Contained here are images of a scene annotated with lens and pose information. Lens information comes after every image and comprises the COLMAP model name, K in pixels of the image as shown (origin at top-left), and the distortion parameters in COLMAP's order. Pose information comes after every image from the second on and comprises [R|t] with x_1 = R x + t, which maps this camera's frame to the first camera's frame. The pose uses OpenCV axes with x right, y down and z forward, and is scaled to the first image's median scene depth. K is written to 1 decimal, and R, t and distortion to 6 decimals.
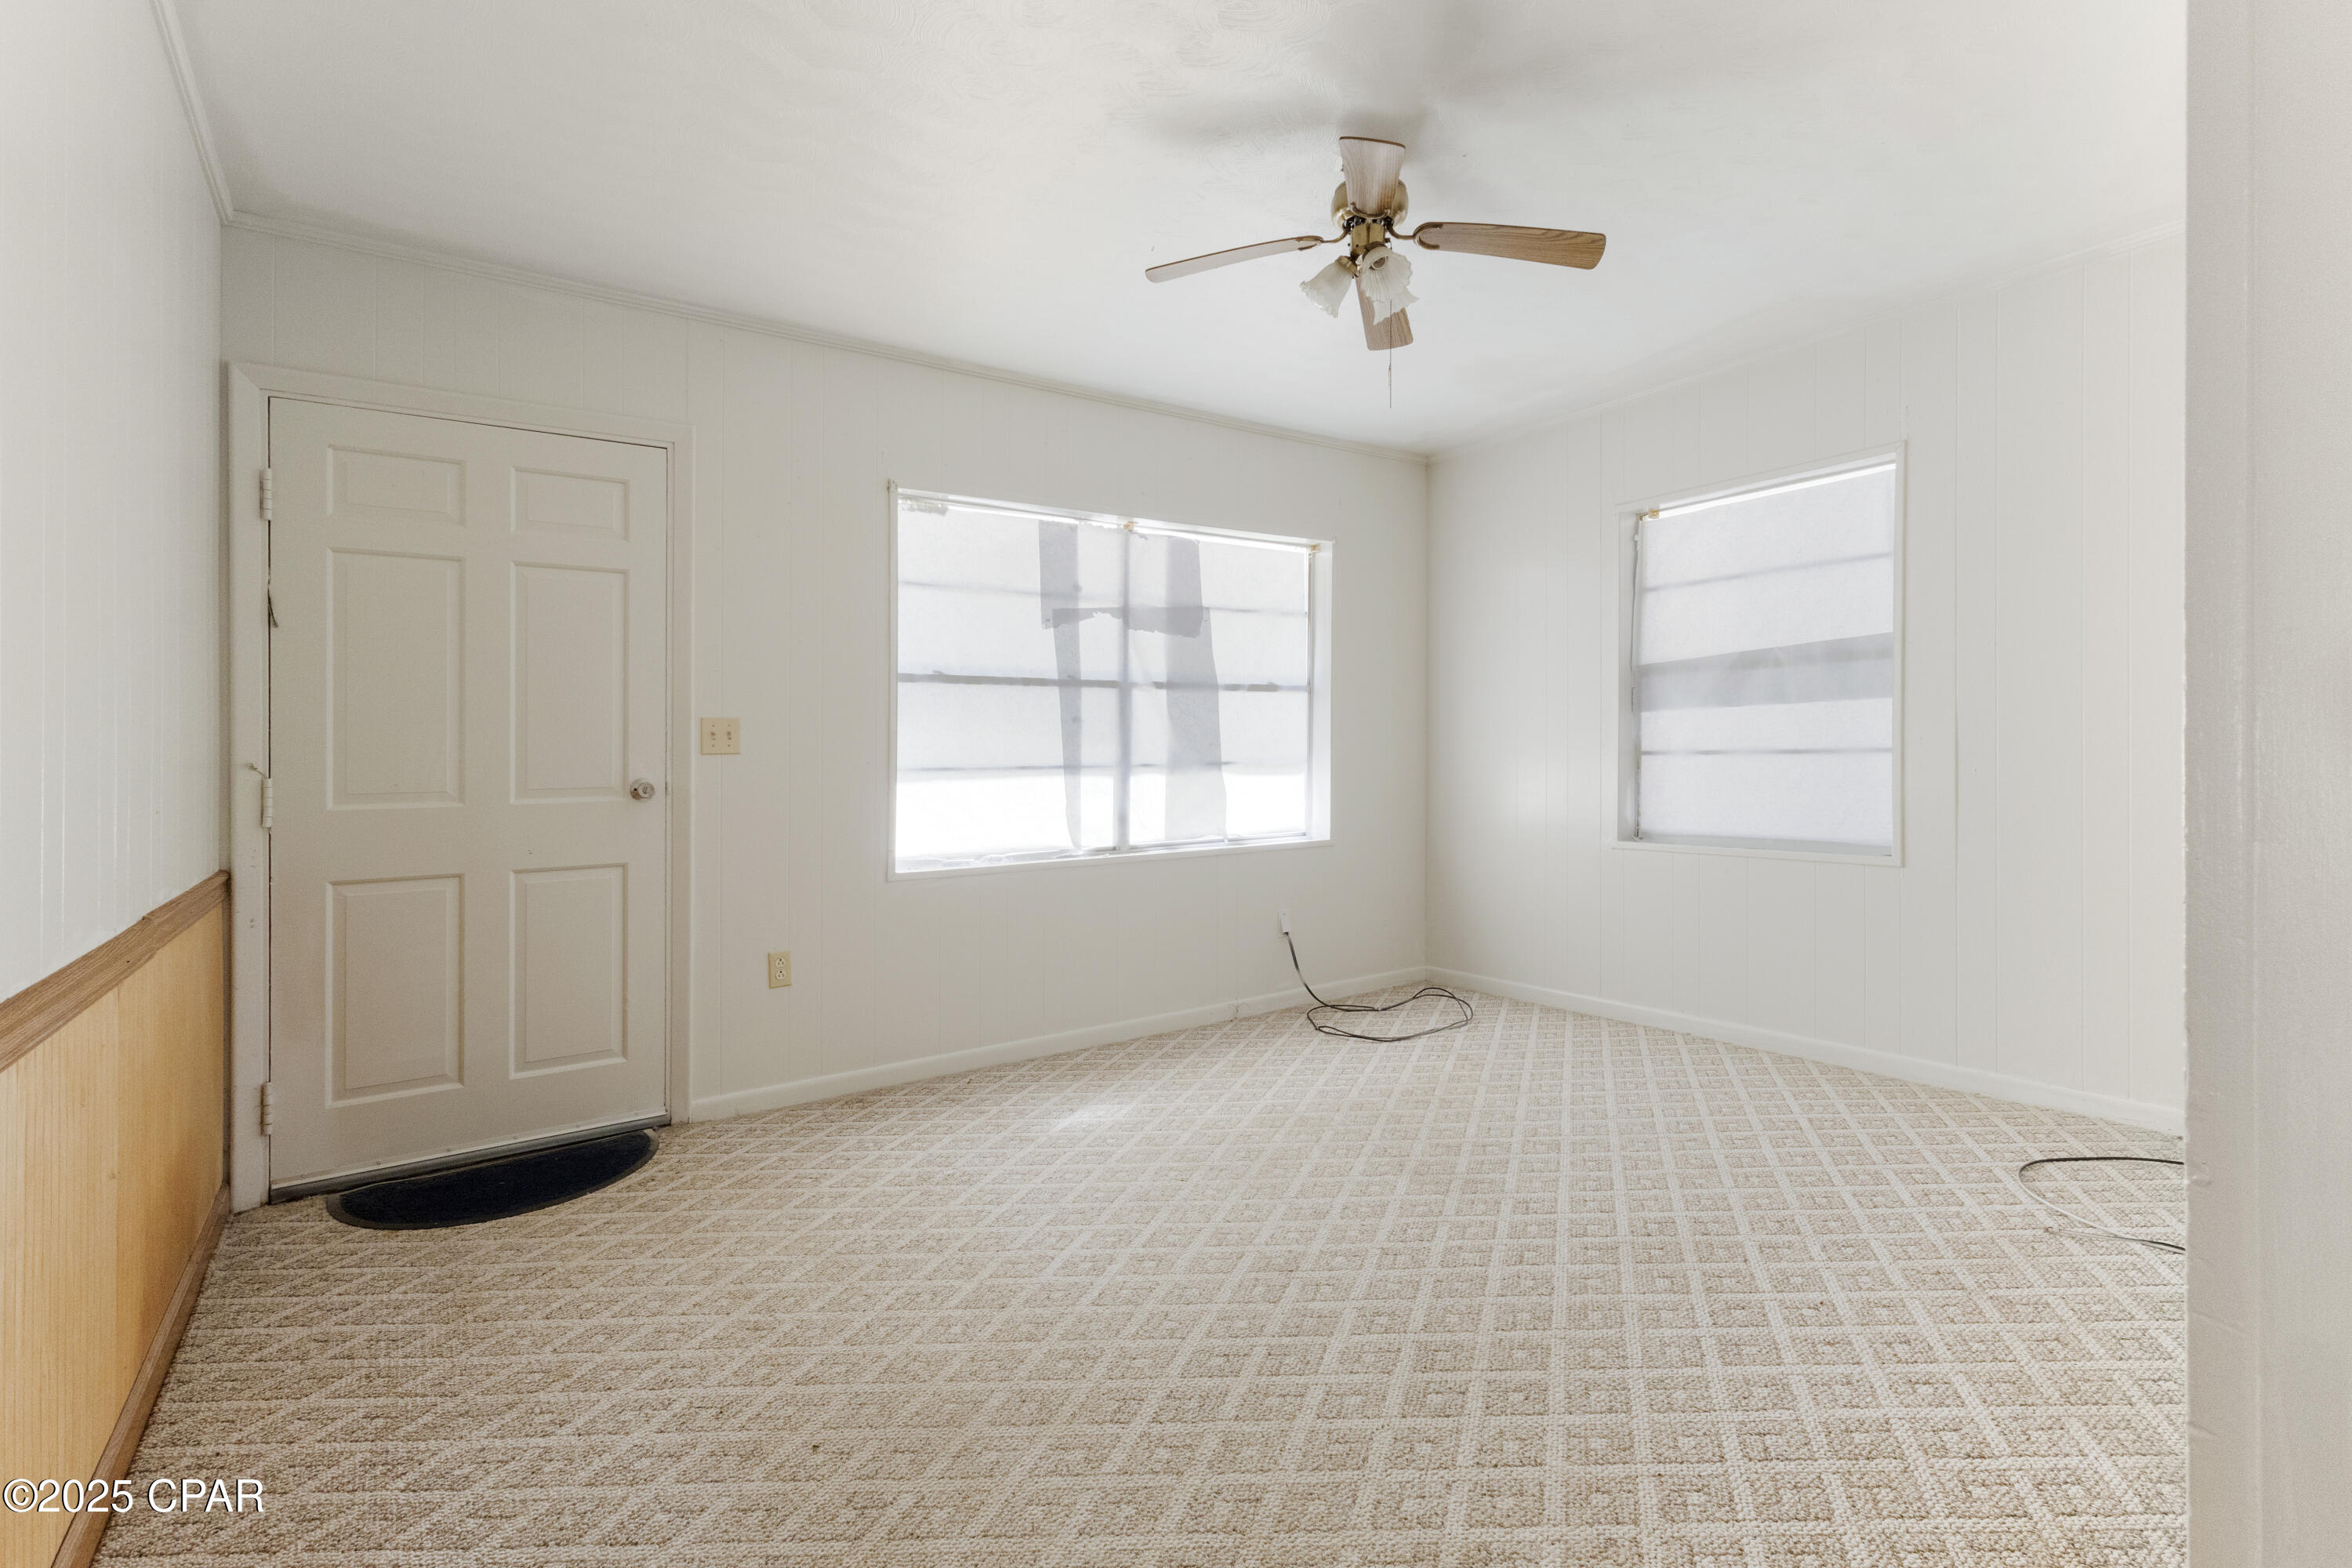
lens RADIAL K [[1105.1, 0, 1179.6], [0, 1105.1, 773.0], [0, 0, 1]] dist [0.003945, 0.000585]
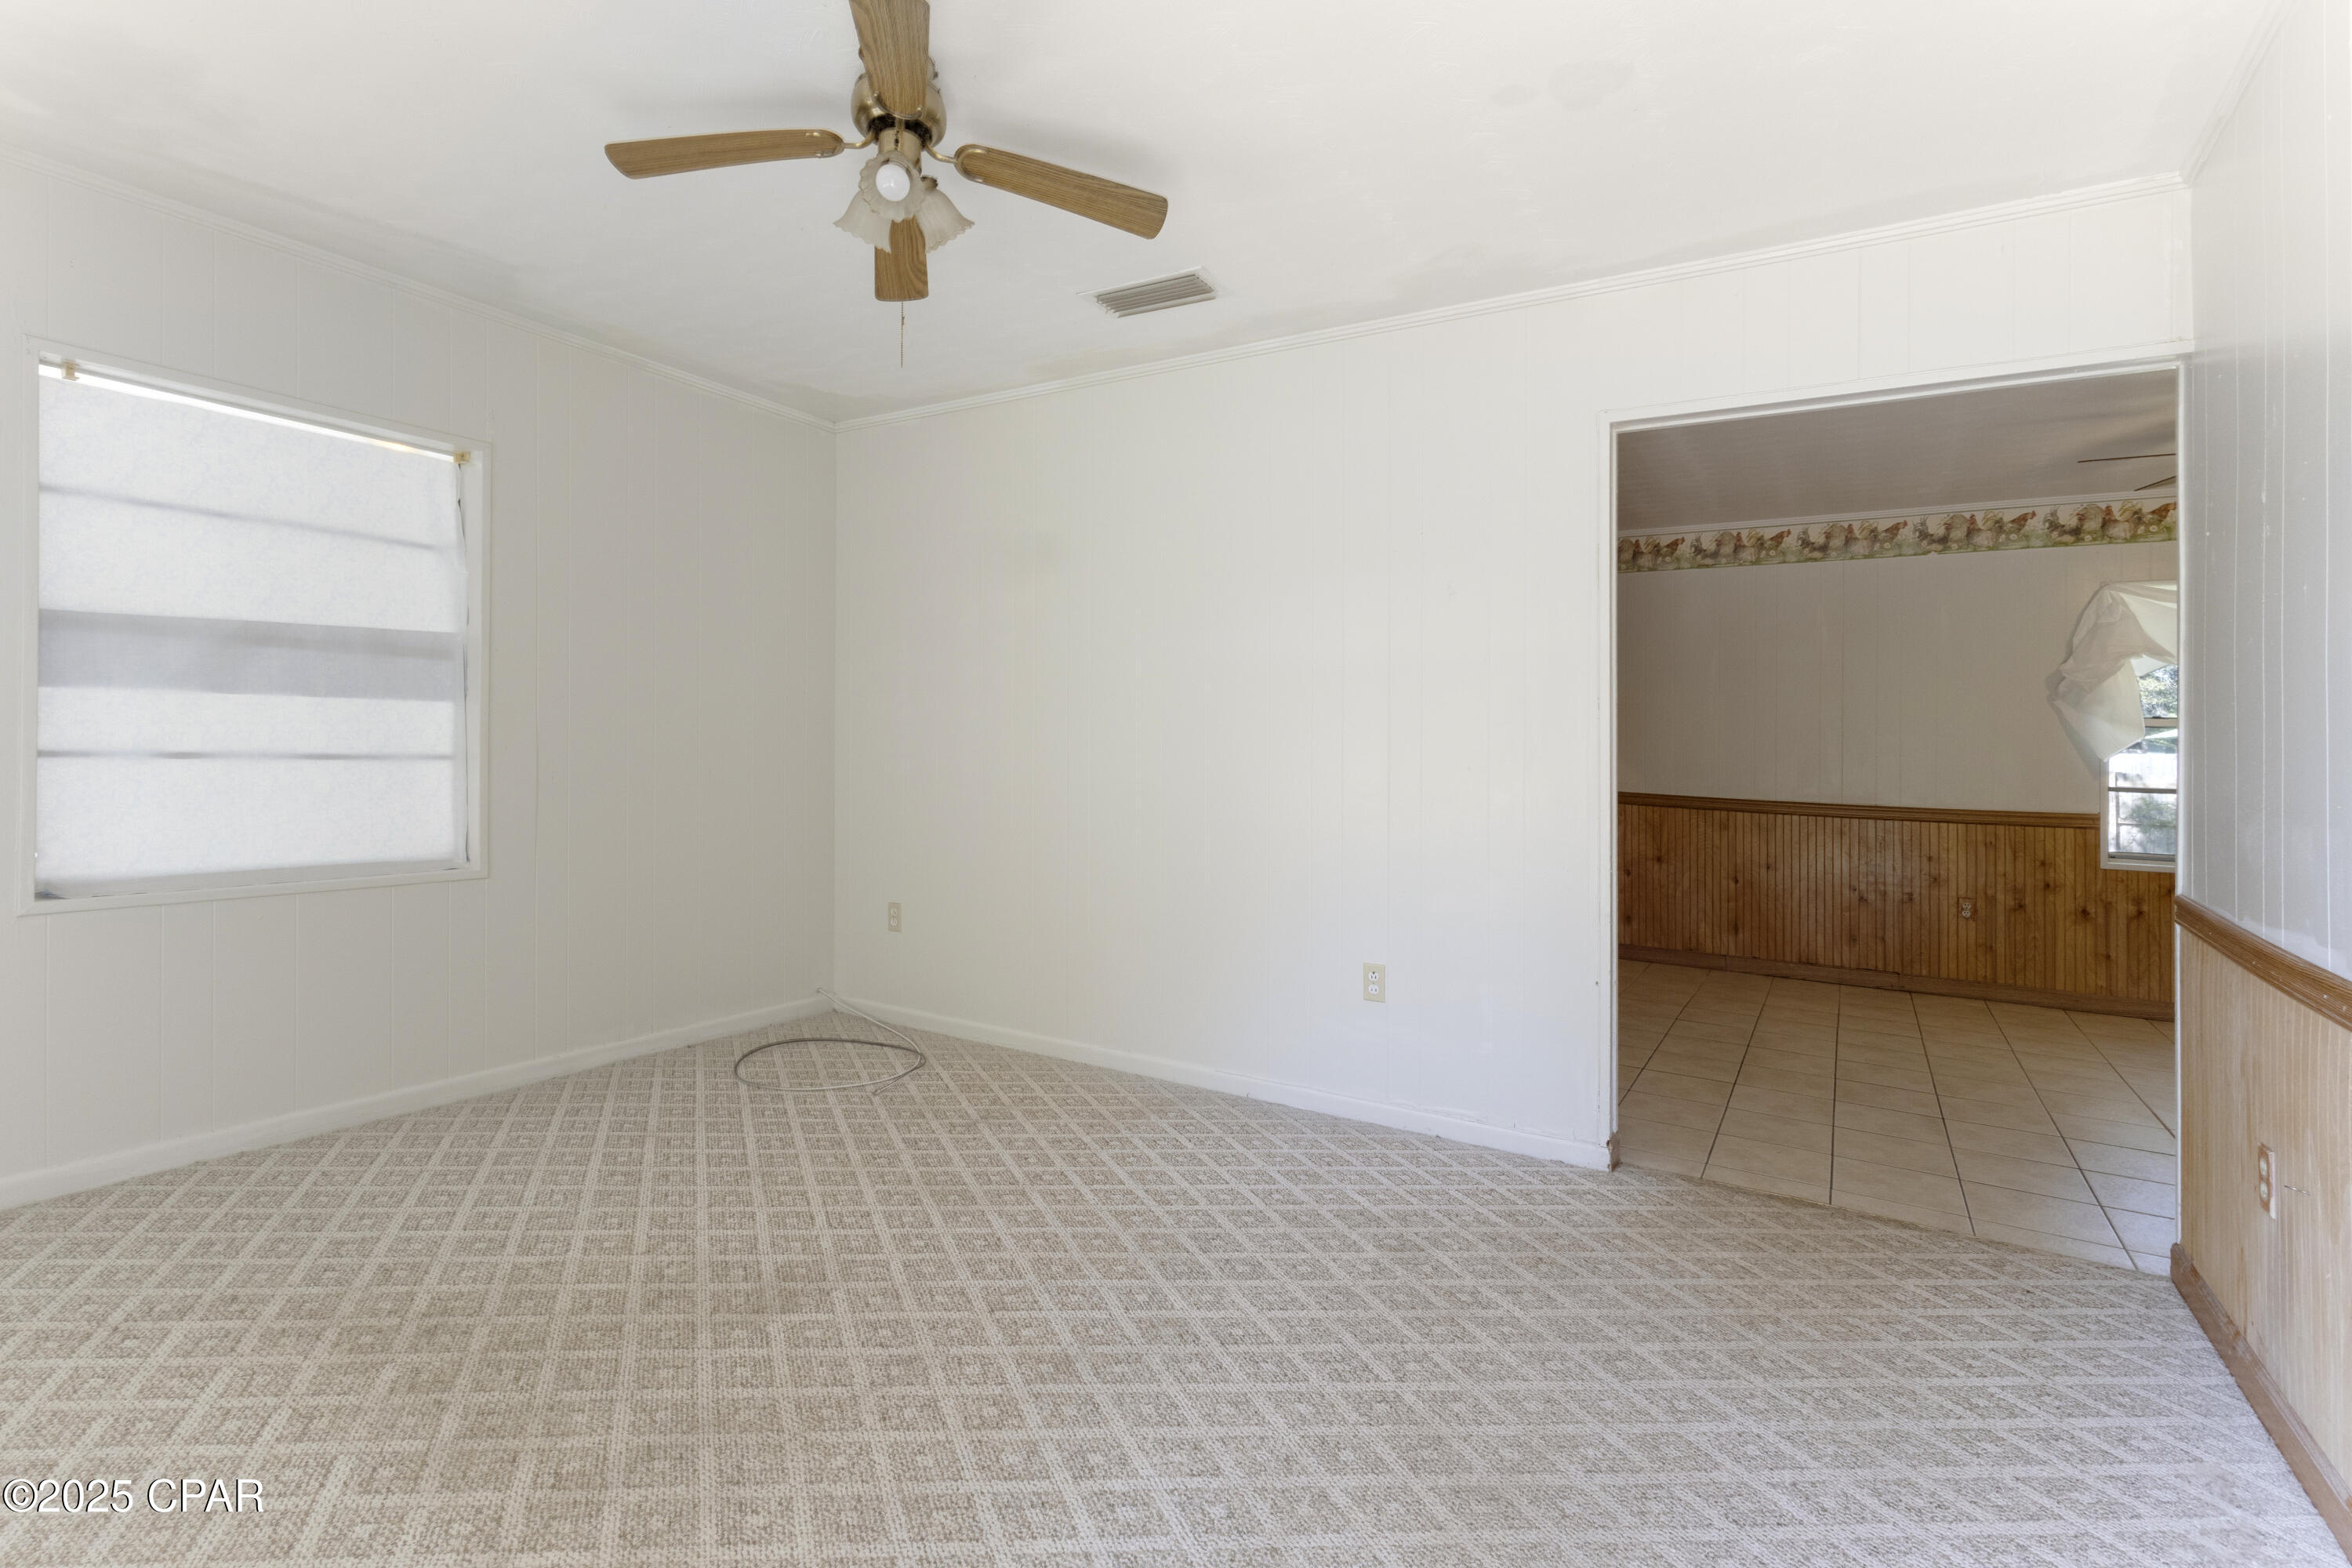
lens RADIAL K [[1105.1, 0, 1179.6], [0, 1105.1, 773.0], [0, 0, 1]] dist [0.003945, 0.000585]
pose [[-0.406653, -0.007665, 0.913551, -0.502808], [-0.003774, 0.999970, 0.006711, -0.017418], [-0.913575, -0.000719, -0.406670, 0.861507]]
